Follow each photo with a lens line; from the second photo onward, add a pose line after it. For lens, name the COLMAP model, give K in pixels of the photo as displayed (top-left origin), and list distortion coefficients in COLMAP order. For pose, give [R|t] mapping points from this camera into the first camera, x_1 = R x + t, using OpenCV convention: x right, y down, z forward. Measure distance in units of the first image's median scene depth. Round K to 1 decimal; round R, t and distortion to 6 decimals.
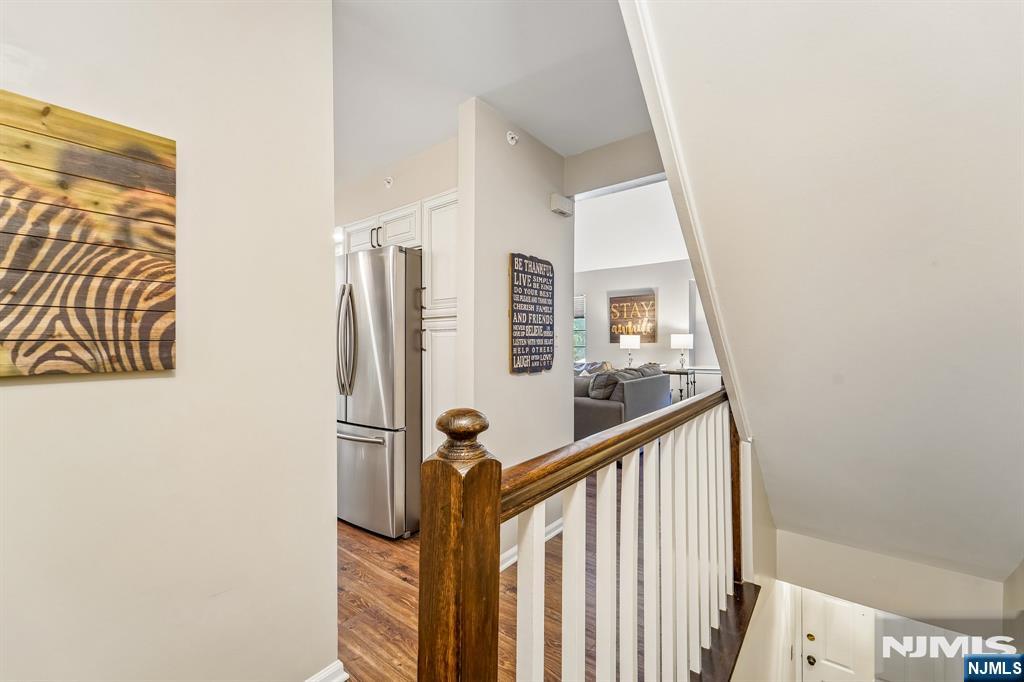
lens RADIAL K [[418.8, 0, 512.3], [0, 418.8, 342.7], [0, 0, 1]] dist [0.007962, -0.005109]
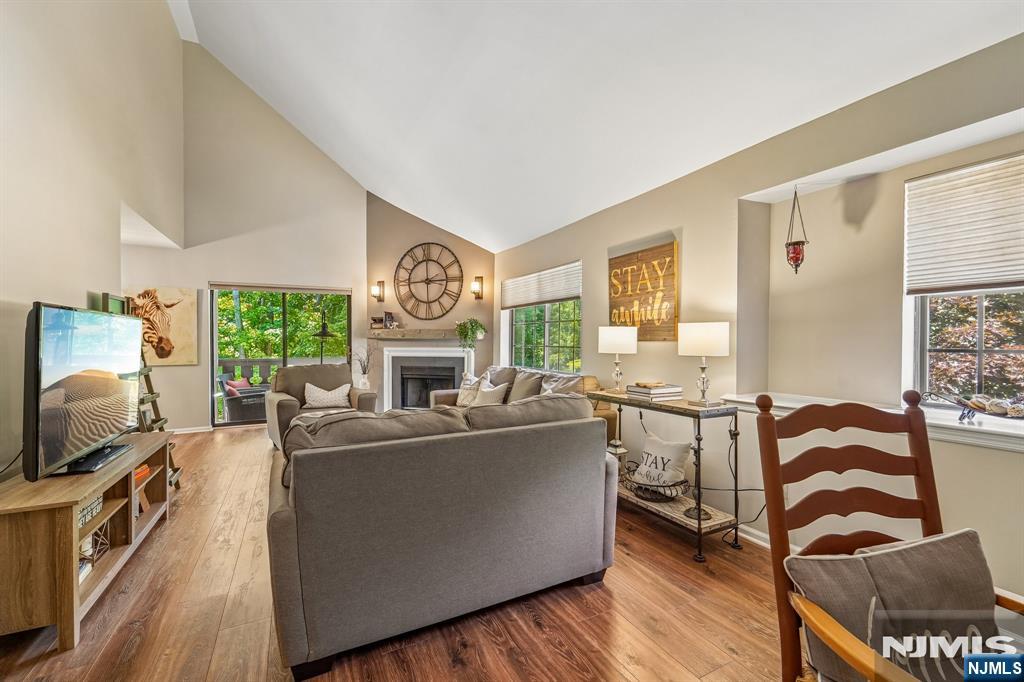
lens RADIAL K [[424.2, 0, 512.7], [0, 424.2, 343.0], [0, 0, 1]] dist [0.006985, -0.005758]
pose [[0.906063, 0.000607, -0.423143, 0.868474], [0.004758, 0.999921, 0.011621, -0.010818], [0.423117, -0.012543, 0.905988, 1.082584]]
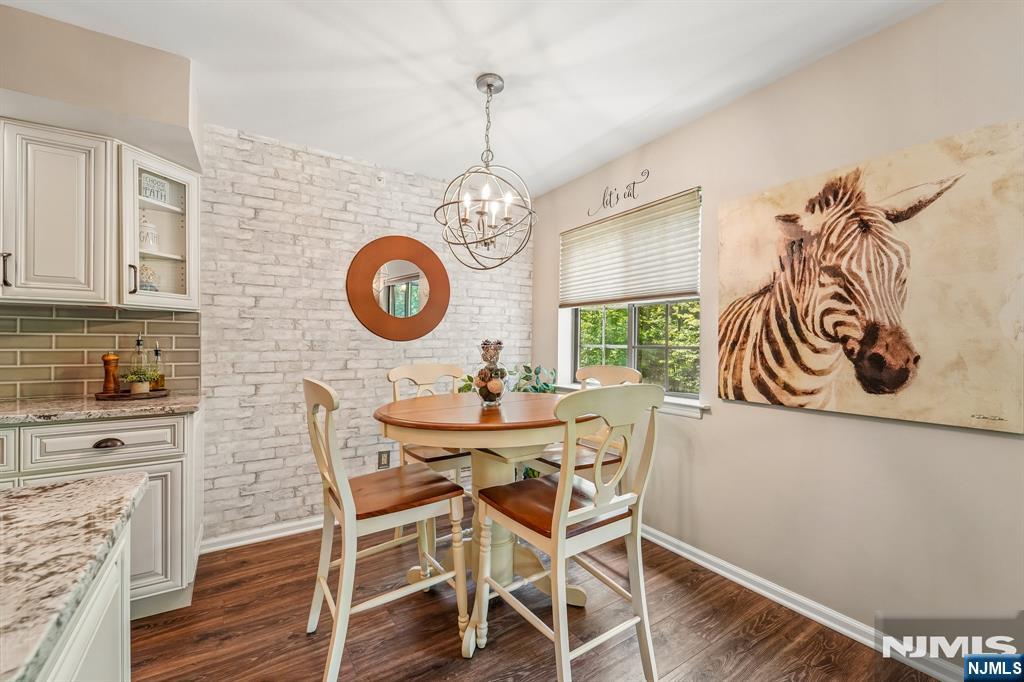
lens RADIAL K [[418.8, 0, 512.3], [0, 418.8, 342.7], [0, 0, 1]] dist [0.007962, -0.005109]
pose [[-0.323123, -0.005350, -0.946342, -0.719283], [-0.004969, 0.999980, -0.003956, 0.008944], [0.946344, 0.003424, -0.323143, 1.888506]]
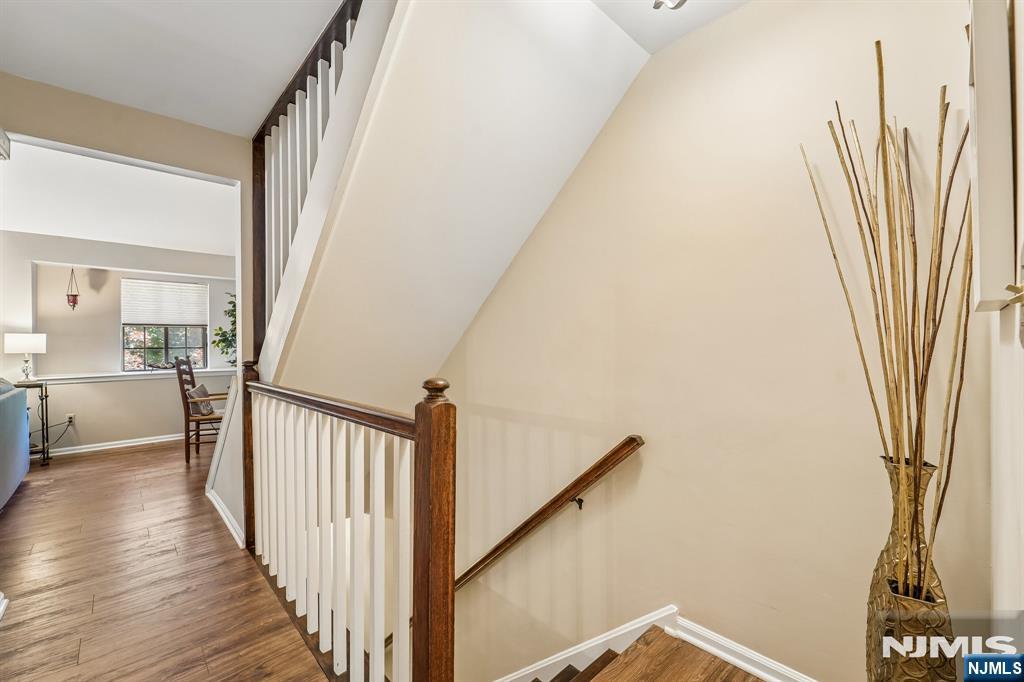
lens RADIAL K [[424.2, 0, 512.7], [0, 424.2, 343.0], [0, 0, 1]] dist [0.006985, -0.005758]
pose [[0.164365, 0.001136, 0.986399, -0.403656], [0.002761, 0.999995, -0.001612, -0.000822], [-0.986396, 0.002989, 0.164361, 0.066075]]
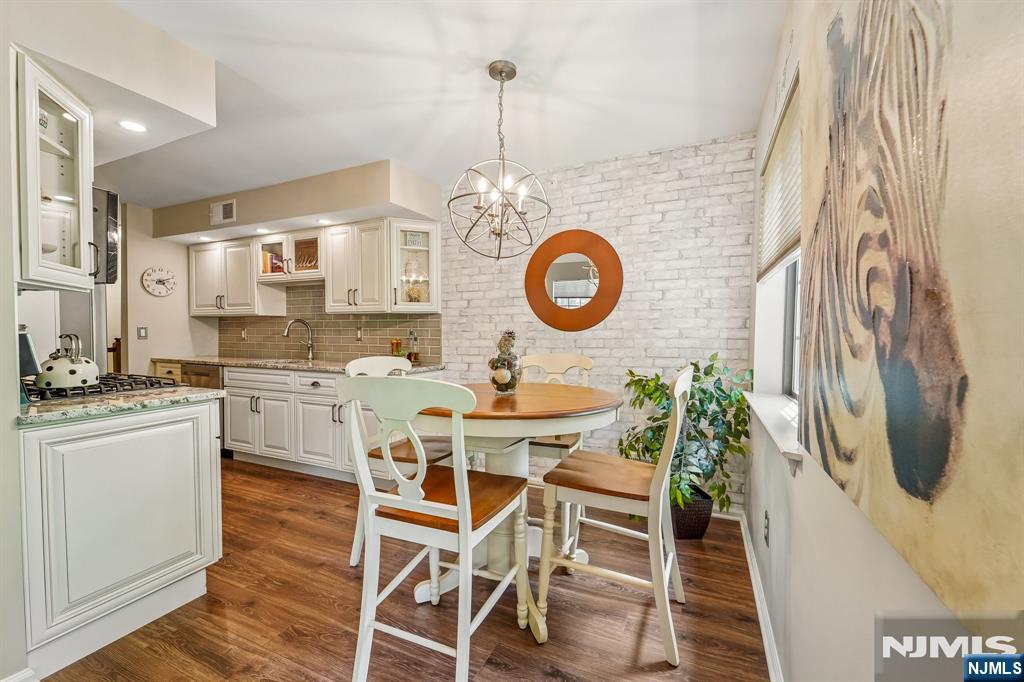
lens RADIAL K [[418.8, 0, 512.3], [0, 418.8, 342.7], [0, 0, 1]] dist [0.007962, -0.005109]
pose [[-0.973036, -0.000449, -0.230654, -1.231819], [-0.005896, 0.999720, 0.022925, 0.007204], [0.230579, 0.023667, -0.972766, 2.320953]]
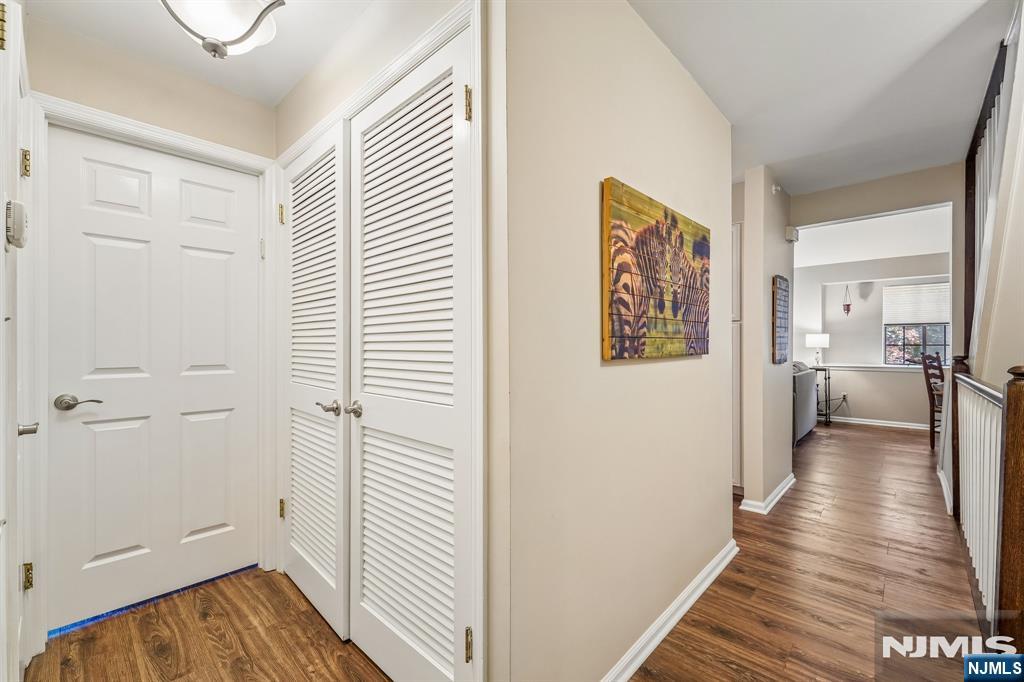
lens RADIAL K [[418.8, 0, 512.3], [0, 418.8, 342.7], [0, 0, 1]] dist [0.007962, -0.005109]
pose [[0.994987, 0.004243, -0.099911, -0.587425], [-0.003926, 0.999987, 0.003371, 0.003356], [0.099924, -0.002962, 0.994991, -0.360390]]
